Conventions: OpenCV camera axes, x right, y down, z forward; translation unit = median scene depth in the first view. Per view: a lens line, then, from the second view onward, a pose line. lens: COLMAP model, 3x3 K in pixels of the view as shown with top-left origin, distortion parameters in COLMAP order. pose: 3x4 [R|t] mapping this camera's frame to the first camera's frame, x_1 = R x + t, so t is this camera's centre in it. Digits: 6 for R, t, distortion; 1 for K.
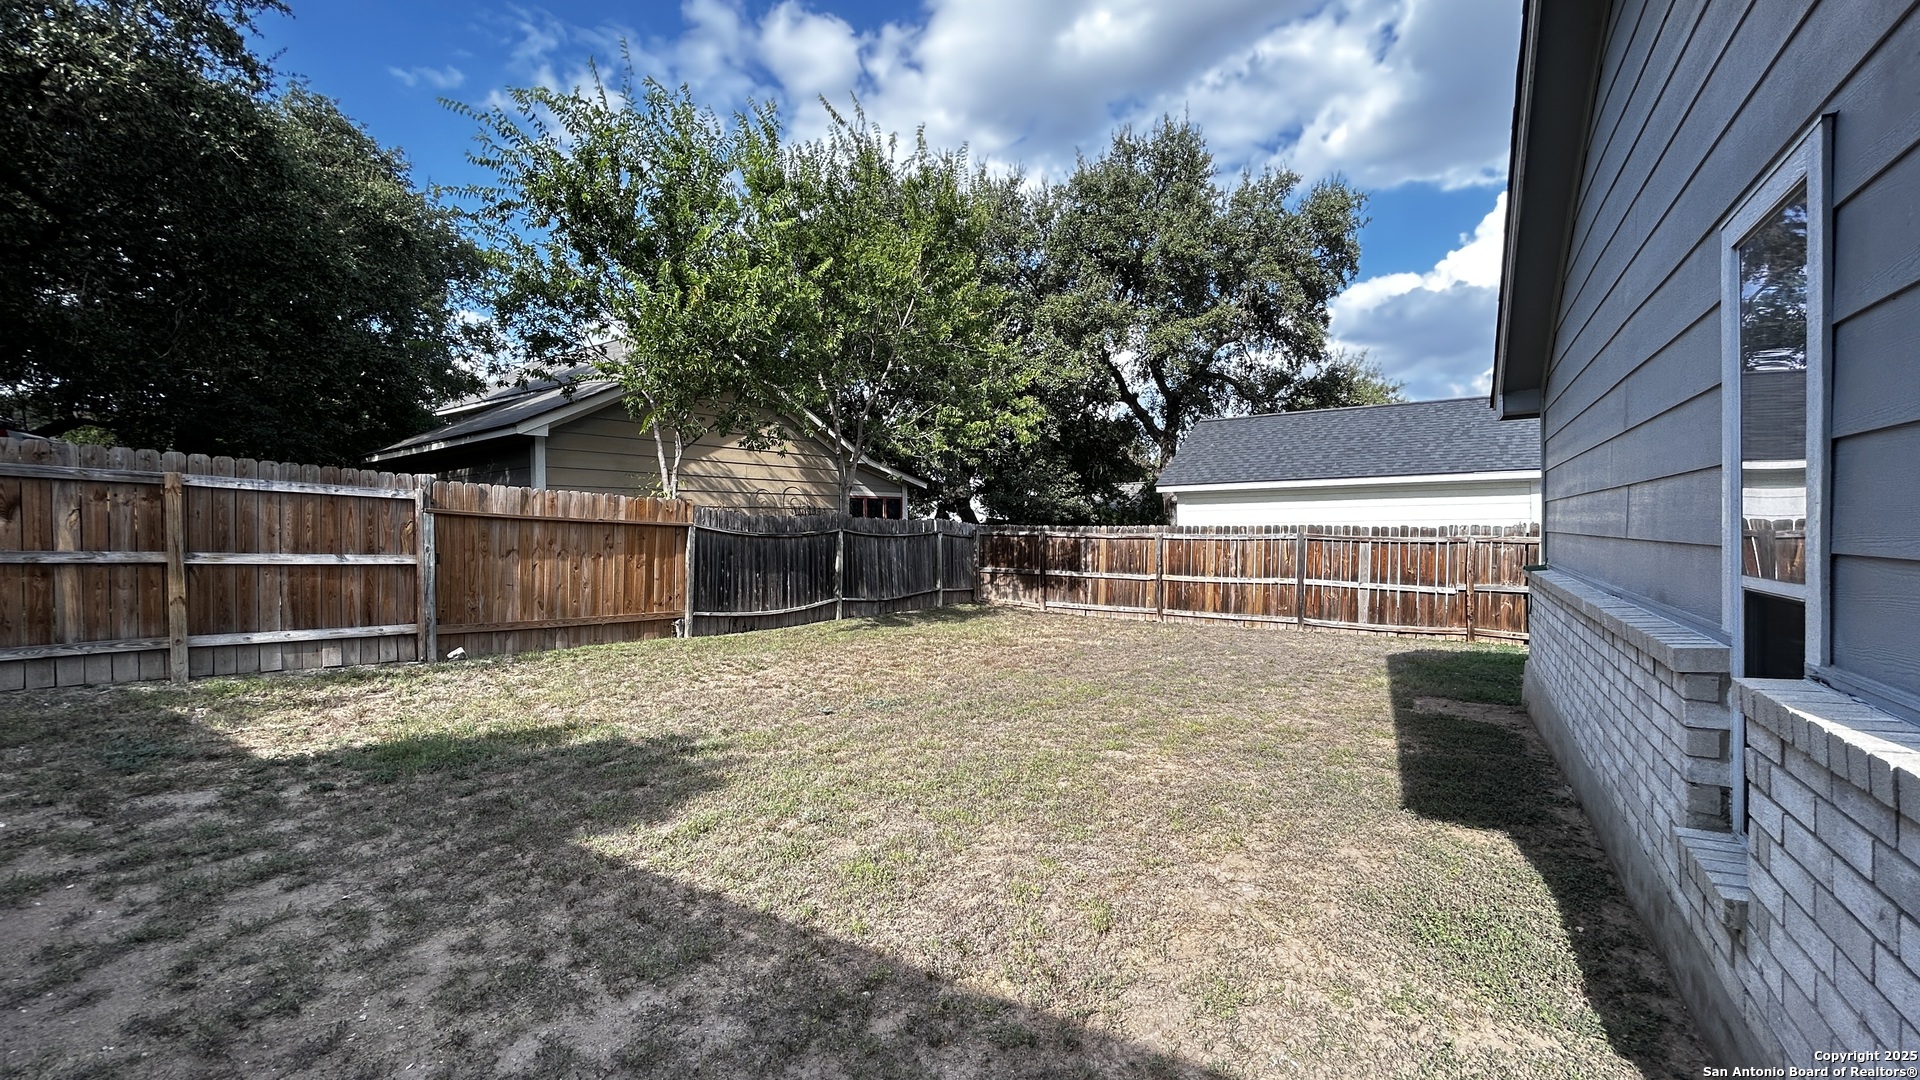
lens RADIAL K [[772.8, 0, 958.9], [0, 772.8, 537.1], [0, 0, 1]] dist [-0.000823, 0.000286]
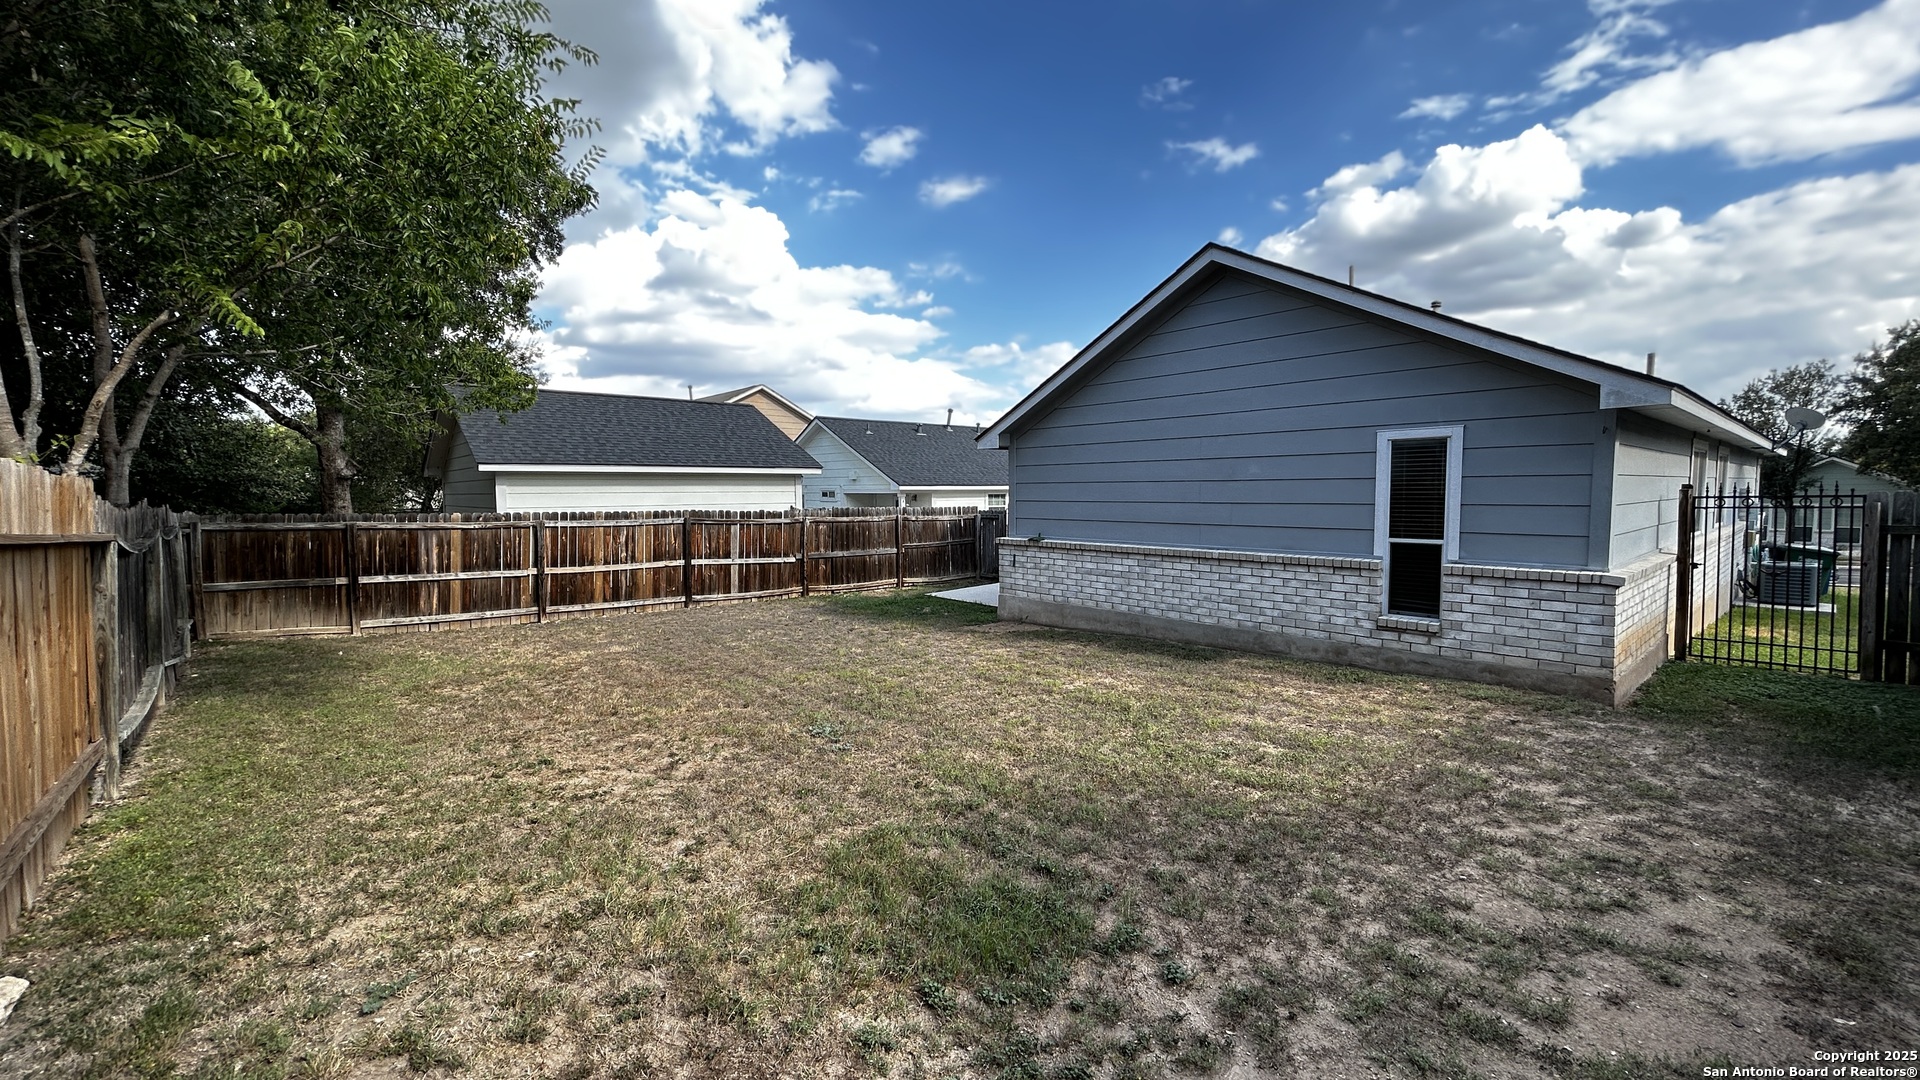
lens RADIAL K [[772.8, 0, 966.4], [0, 772.8, 525.6], [0, 0, 1]] dist [-0.000823, 0.000286]
pose [[0.275258, -0.033623, 0.960782, -0.490190], [0.011396, 0.999432, 0.031710, -0.023924], [-0.961303, 0.002221, 0.275485, 0.328392]]
